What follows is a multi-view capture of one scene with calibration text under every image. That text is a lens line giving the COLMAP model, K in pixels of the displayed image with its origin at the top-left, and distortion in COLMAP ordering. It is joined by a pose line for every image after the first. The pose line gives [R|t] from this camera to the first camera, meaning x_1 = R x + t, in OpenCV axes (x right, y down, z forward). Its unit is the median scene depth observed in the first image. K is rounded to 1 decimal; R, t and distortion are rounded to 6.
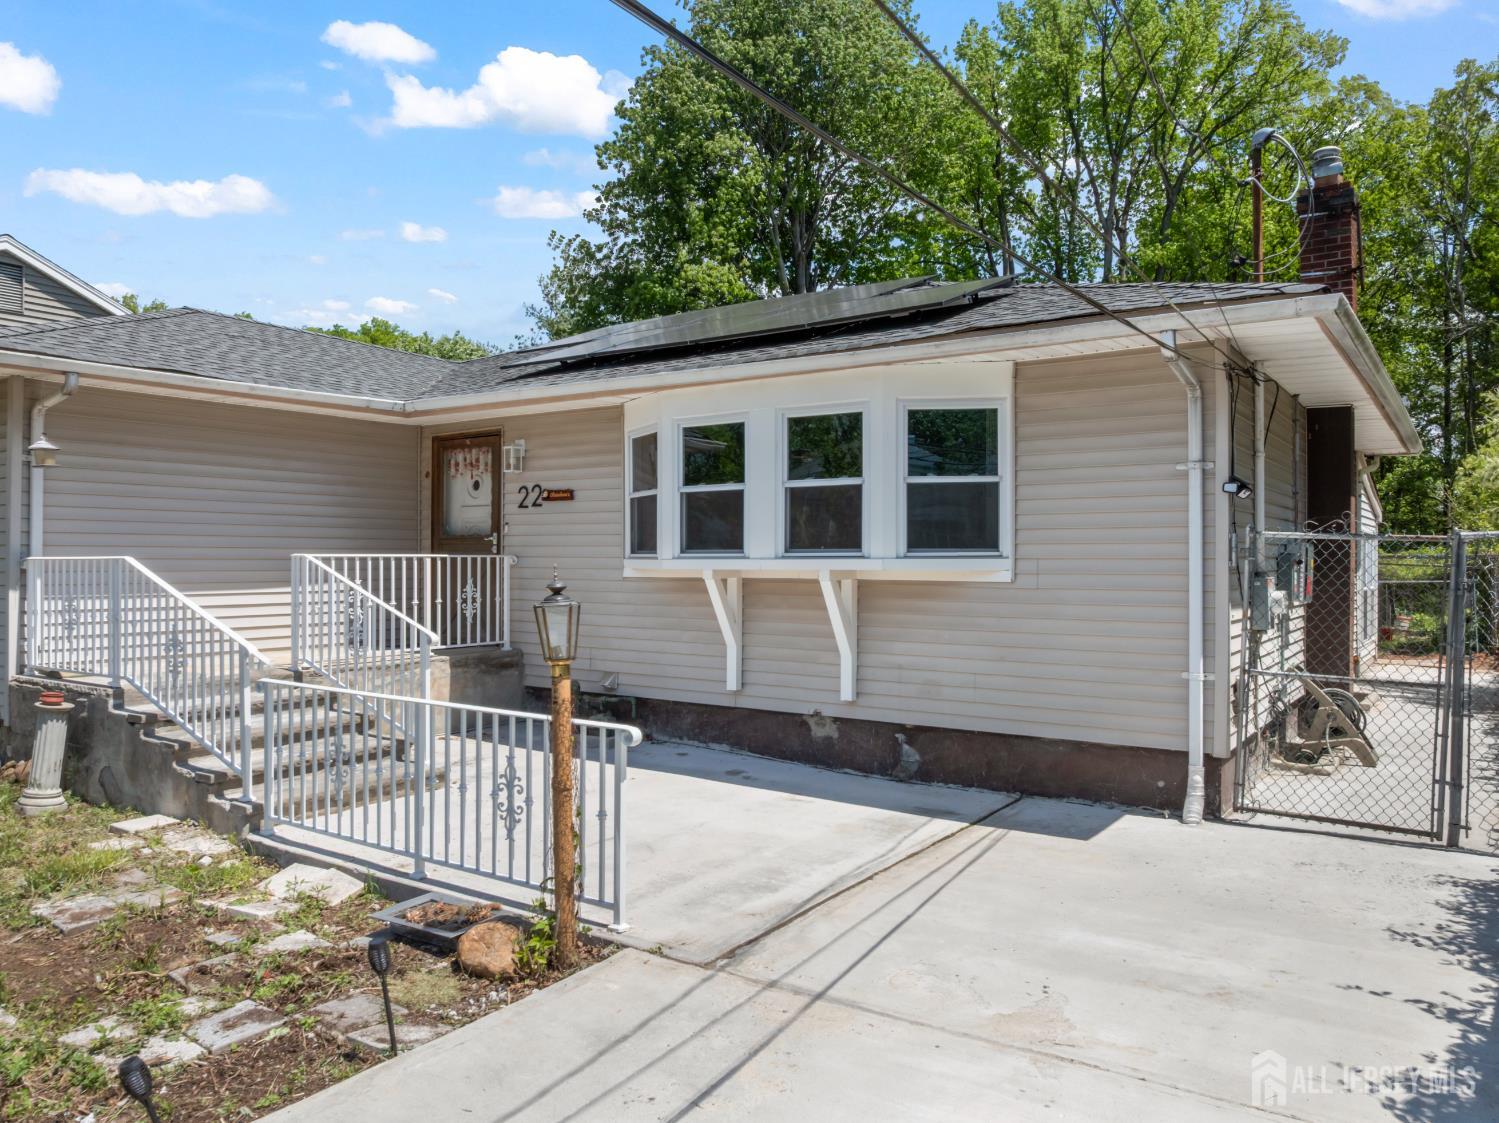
lens RADIAL K [[1061.9, 0, 749.5], [0, 1061.9, 561.5], [0, 0, 1]] dist [-0.034638, -0.002299]
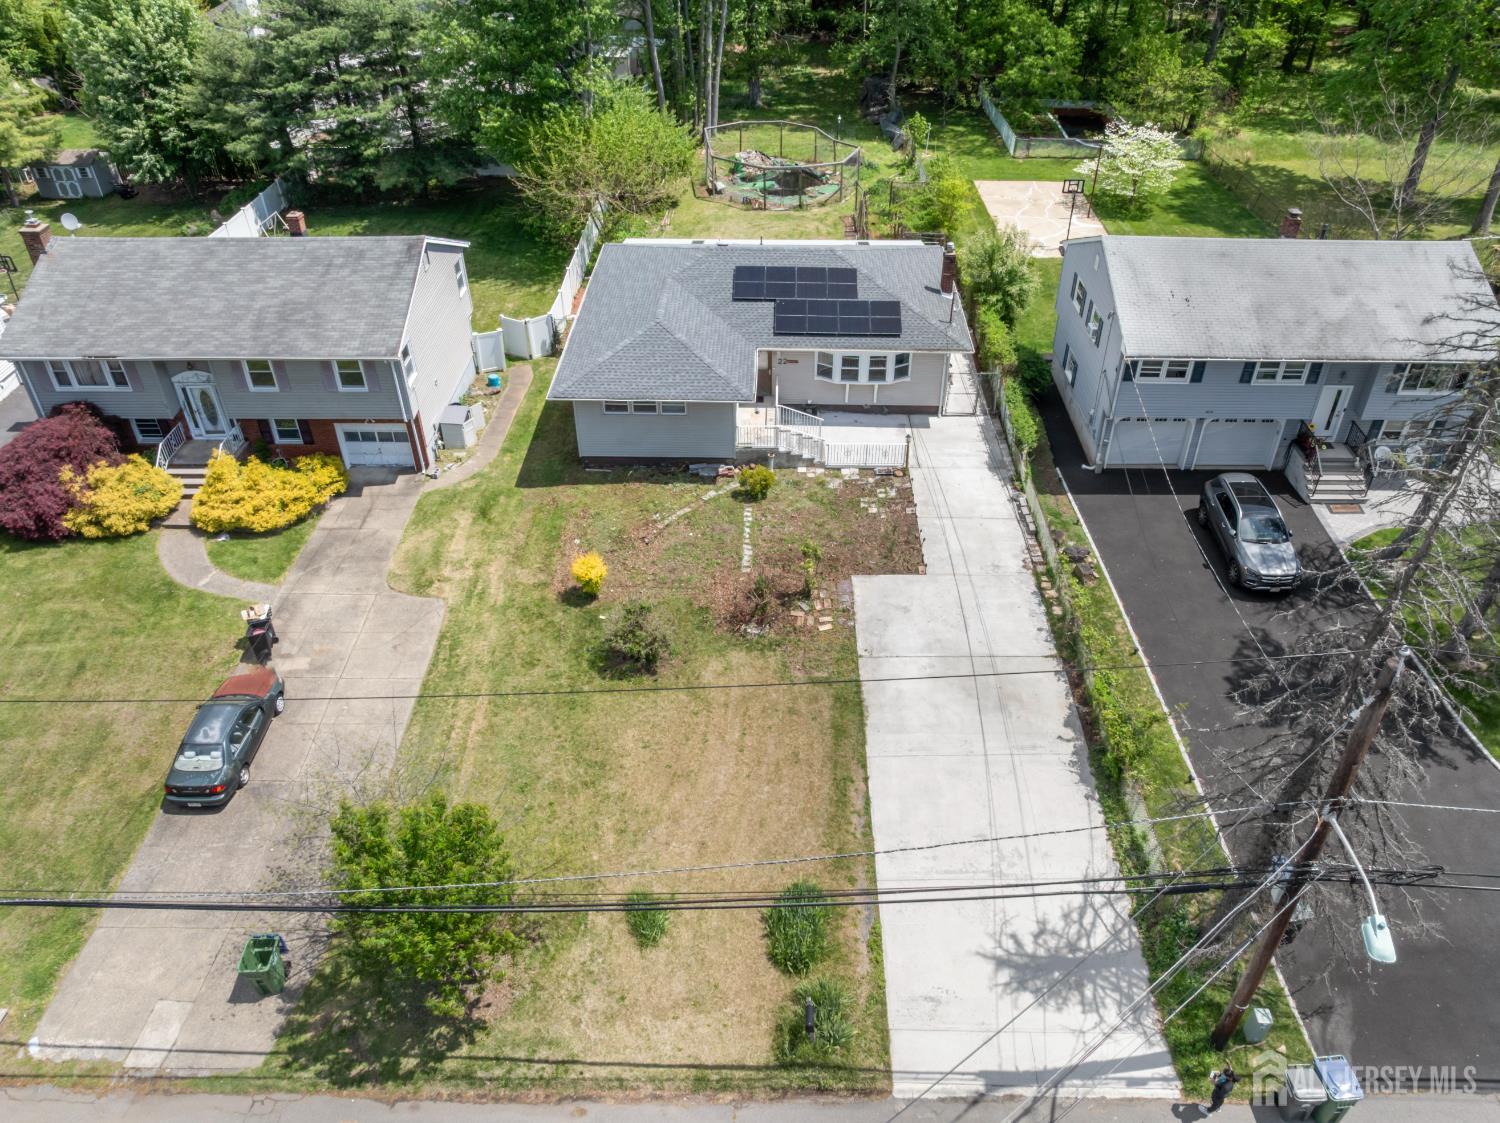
lens RADIAL K [[1069.6, 0, 781.5], [0, 1069.6, 547.7], [0, 0, 1]] dist [-0.034139, -0.002292]
pose [[0.820492, -0.342570, 0.457645, -2.910363], [-0.003554, 0.797484, 0.603329, -2.447122], [-0.571647, -0.496654, 0.653112, -2.470127]]
